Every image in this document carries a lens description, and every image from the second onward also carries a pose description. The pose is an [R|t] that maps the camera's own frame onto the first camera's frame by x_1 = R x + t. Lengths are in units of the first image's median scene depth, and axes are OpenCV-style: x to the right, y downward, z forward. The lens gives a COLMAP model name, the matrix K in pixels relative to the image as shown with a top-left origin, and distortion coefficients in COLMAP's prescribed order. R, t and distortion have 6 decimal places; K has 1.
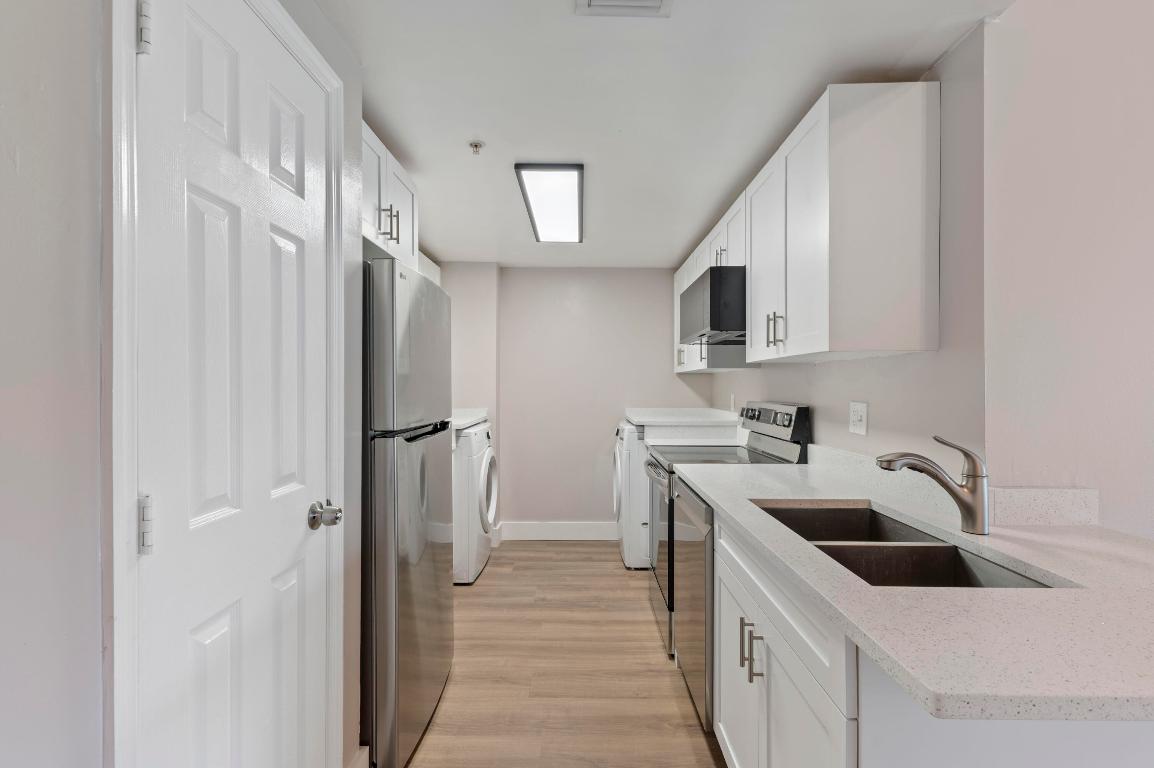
lens RADIAL K [[536.8, 0, 575.7], [0, 536.8, 384.4], [0, 0, 1]] dist [0.009246, 0.000912]
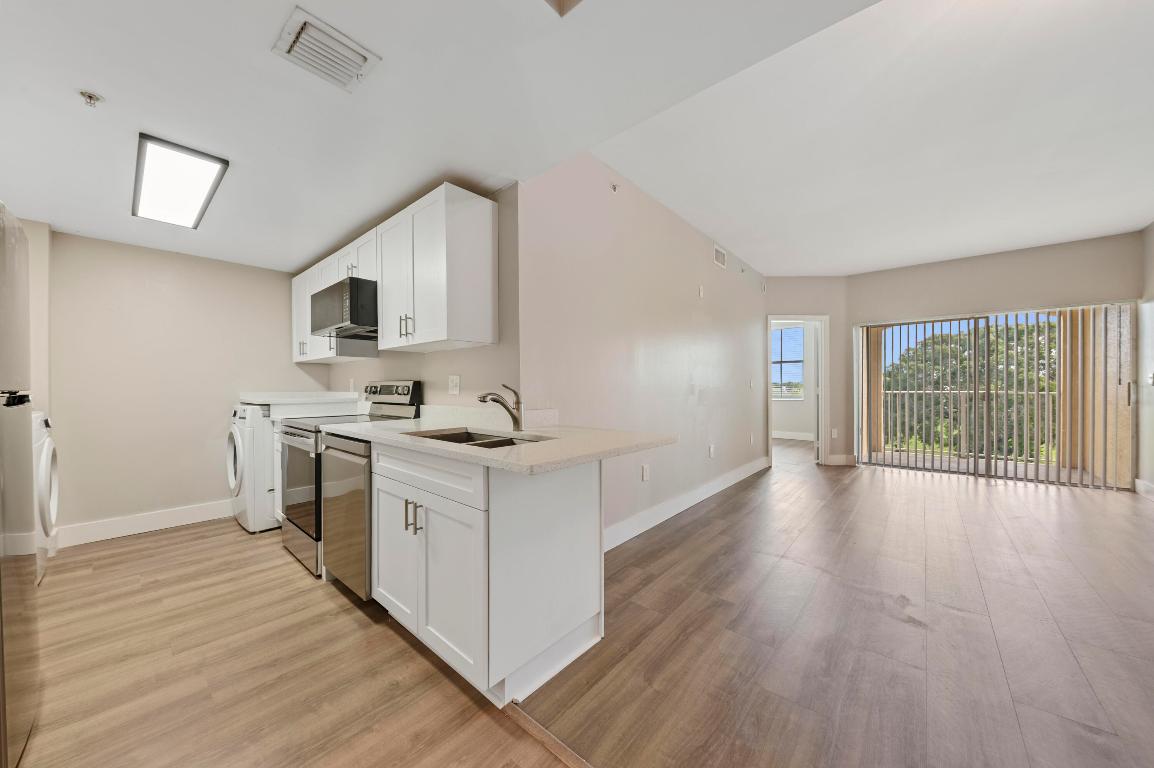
lens RADIAL K [[394.5, 0, 582.9], [0, 394.5, 383.1], [0, 0, 1]] dist [-0.006069, -0.000507]
pose [[0.640735, -0.001796, 0.767760, -0.132596], [0.003570, 0.999993, -0.000640, 0.049731], [-0.767754, 0.003151, 0.640737, -0.076762]]
